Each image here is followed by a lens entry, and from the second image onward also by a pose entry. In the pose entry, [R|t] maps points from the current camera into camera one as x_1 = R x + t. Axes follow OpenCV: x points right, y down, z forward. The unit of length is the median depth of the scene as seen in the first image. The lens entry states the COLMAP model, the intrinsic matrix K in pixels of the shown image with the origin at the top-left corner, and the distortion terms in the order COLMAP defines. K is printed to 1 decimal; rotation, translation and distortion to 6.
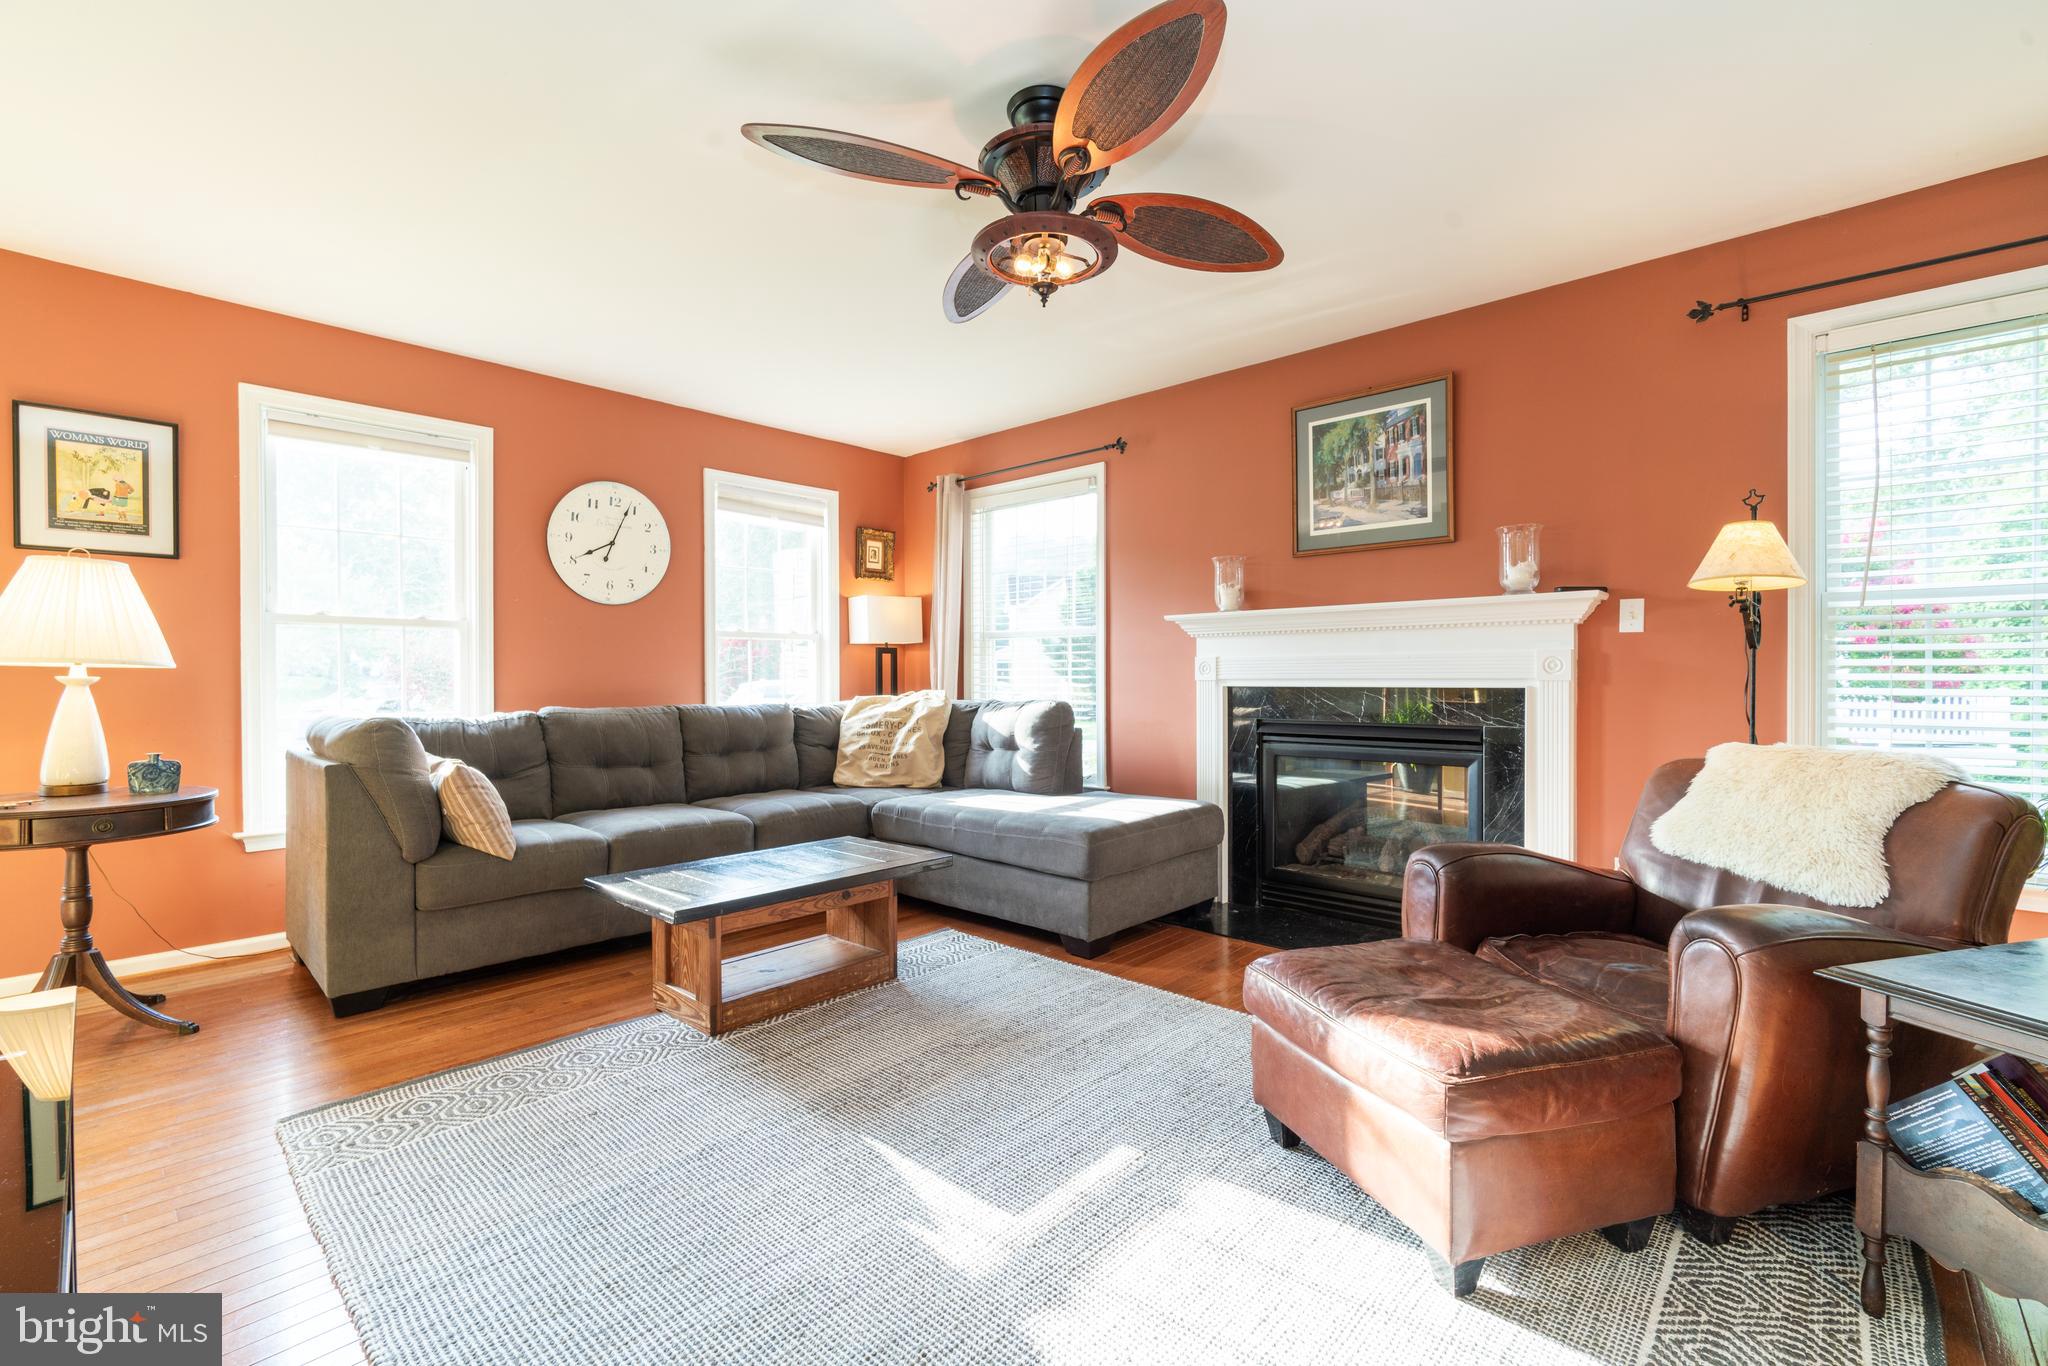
lens RADIAL K [[891.5, 0, 1024.0], [0, 891.5, 683.0], [0, 0, 1]] dist [-0.001224, -0.000580]
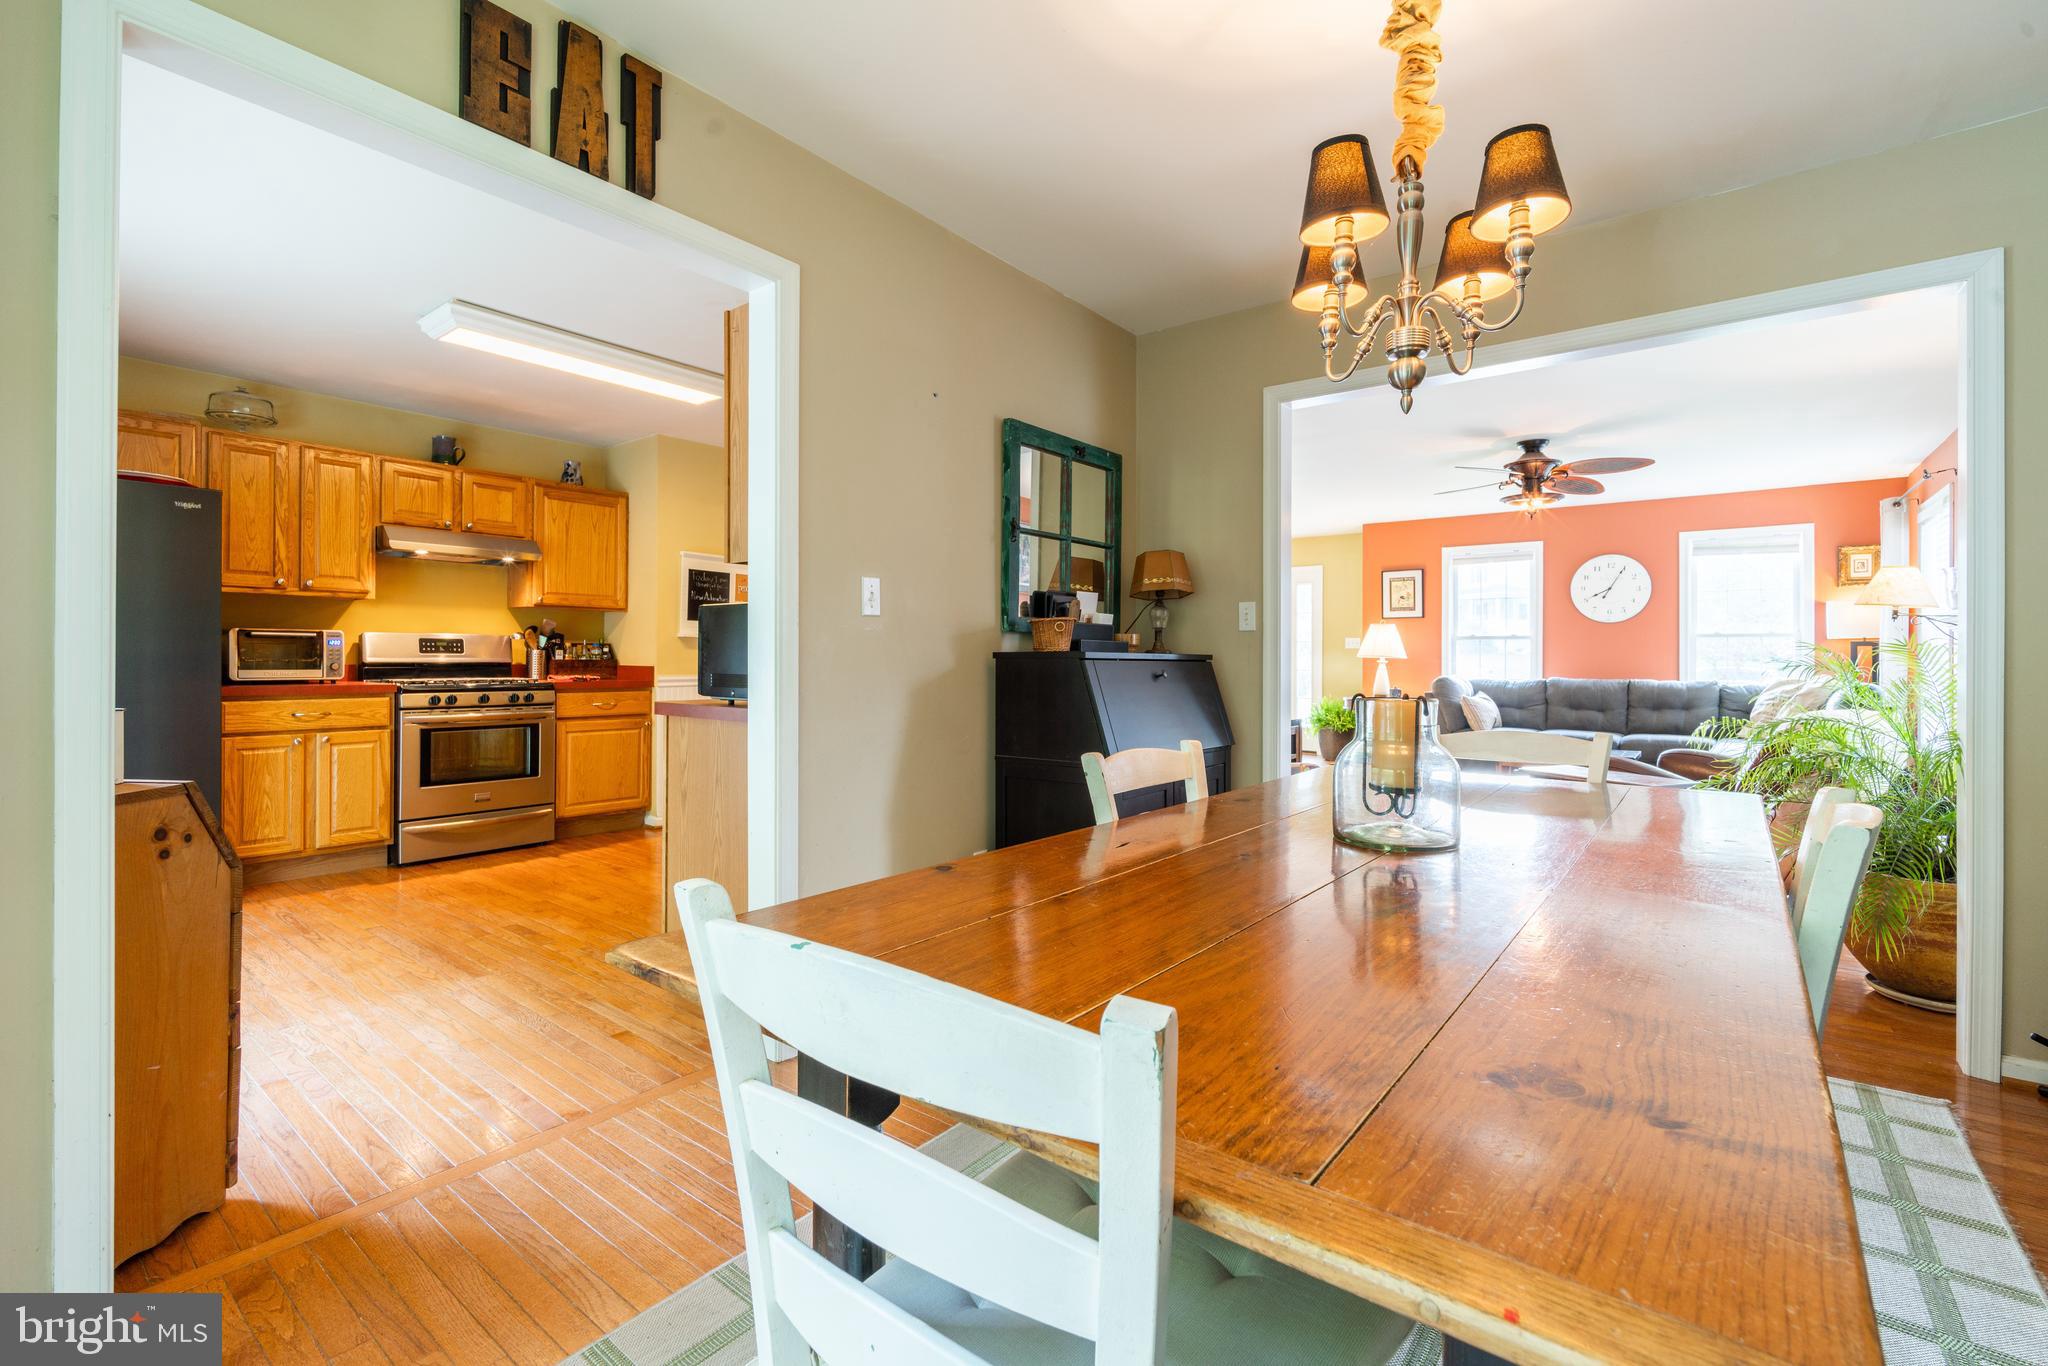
lens RADIAL K [[894.6, 0, 1014.1], [0, 894.6, 657.1], [0, 0, 1]] dist [-0.002008, -0.000218]
pose [[0.078729, 0.000545, -0.996896, 1.322957], [-0.014207, 0.999899, -0.000575, -0.000478], [0.996795, 0.014208, 0.078729, -0.361467]]
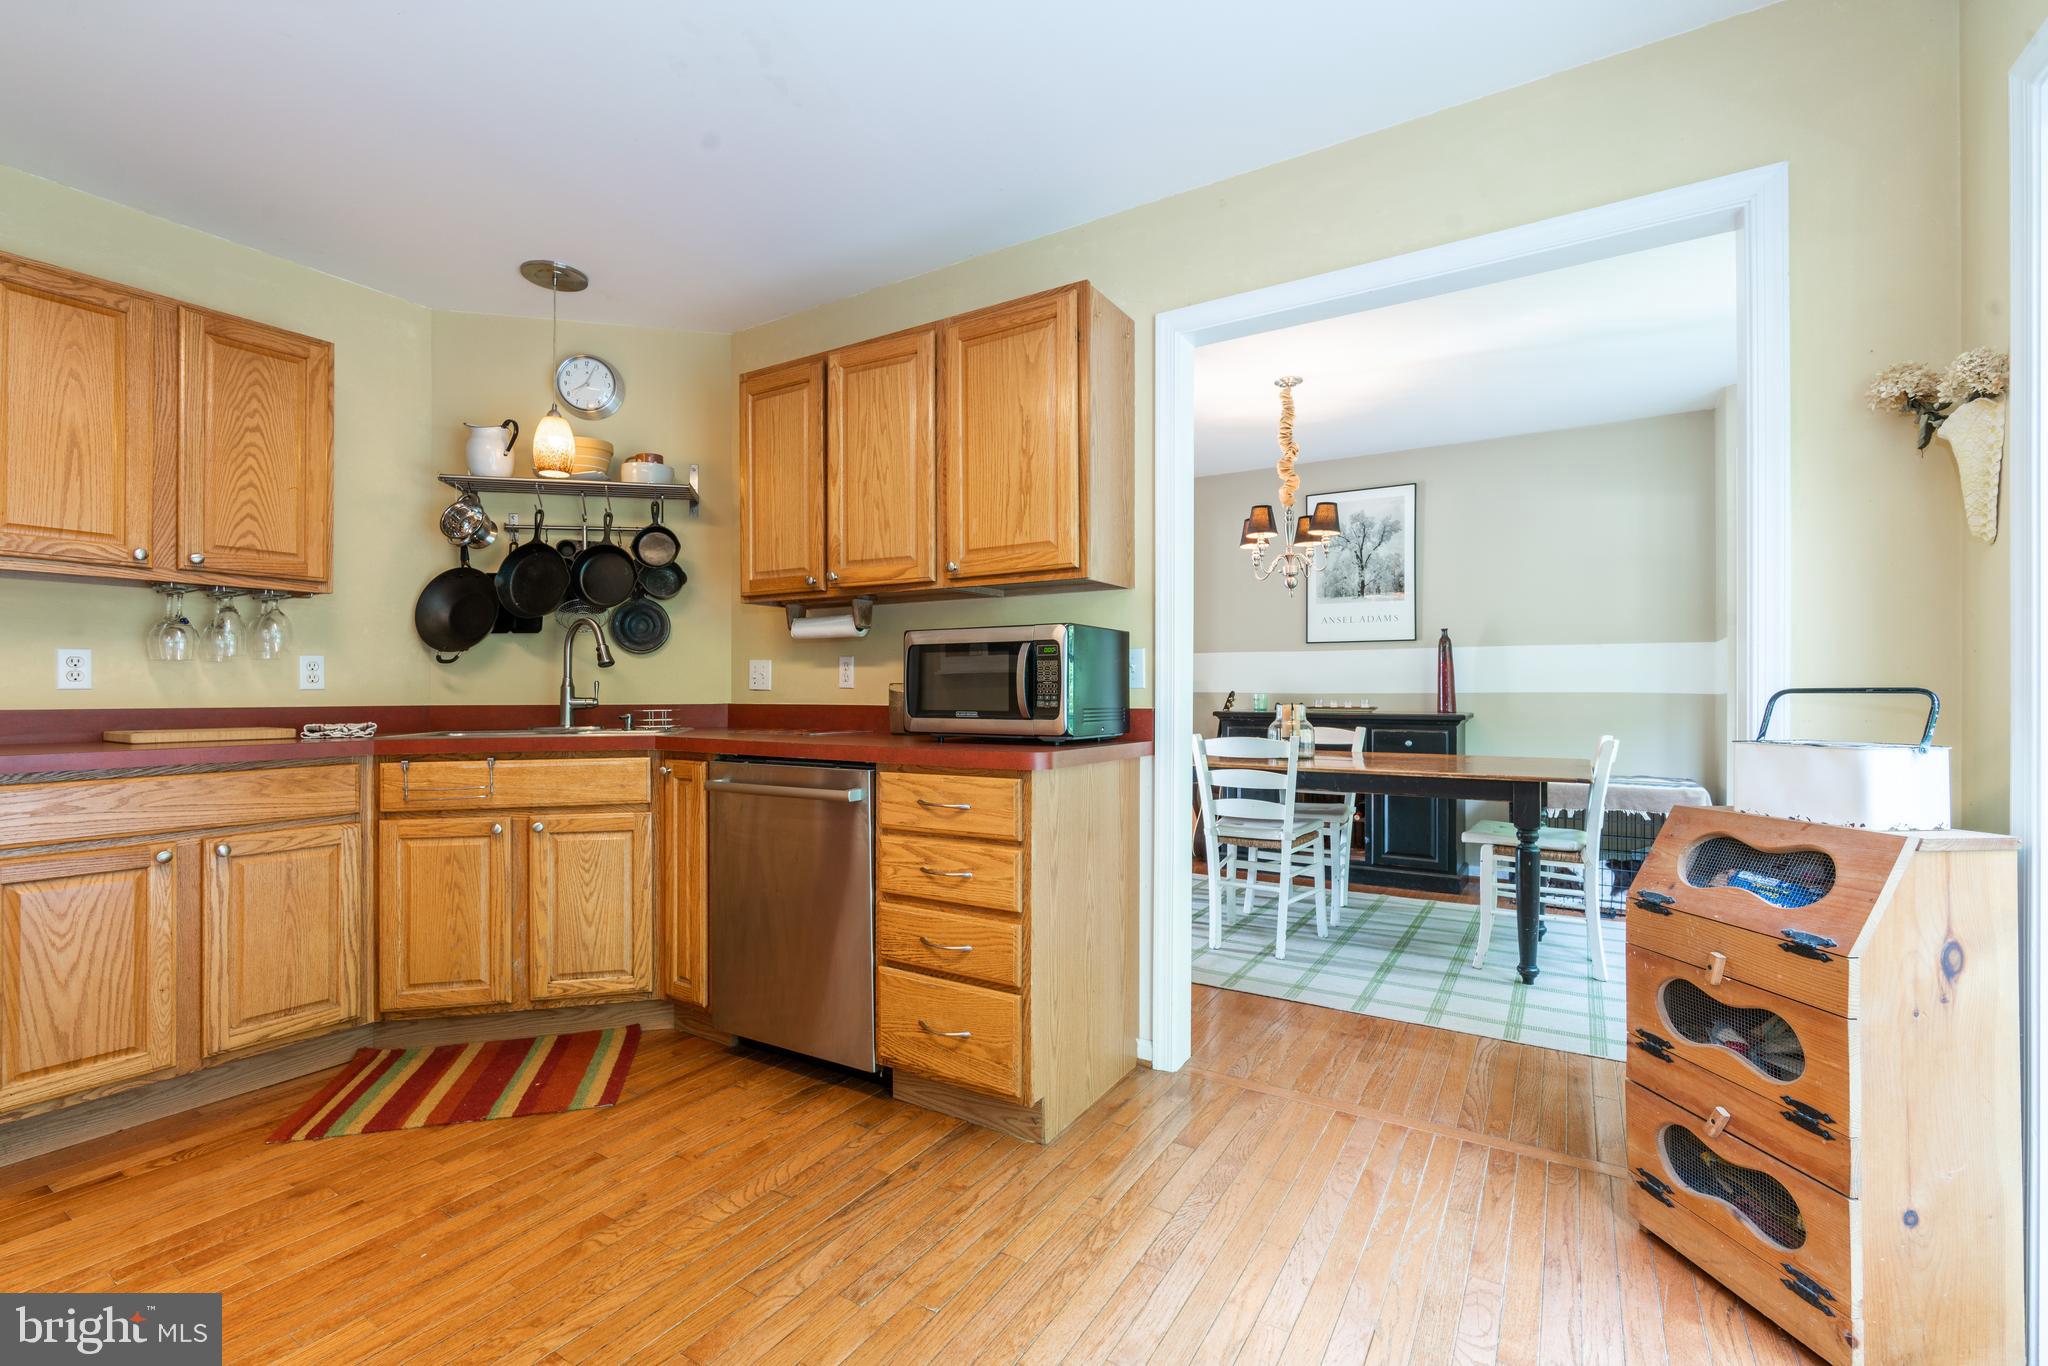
lens RADIAL K [[891.5, 0, 1024.0], [0, 891.5, 683.0], [0, 0, 1]] dist [-0.001224, -0.000580]
pose [[0.981060, 0.002981, 0.193679, 0.474089], [0.000730, 0.999818, -0.019088, 0.009646], [-0.193700, 0.018867, 0.980879, -1.085409]]
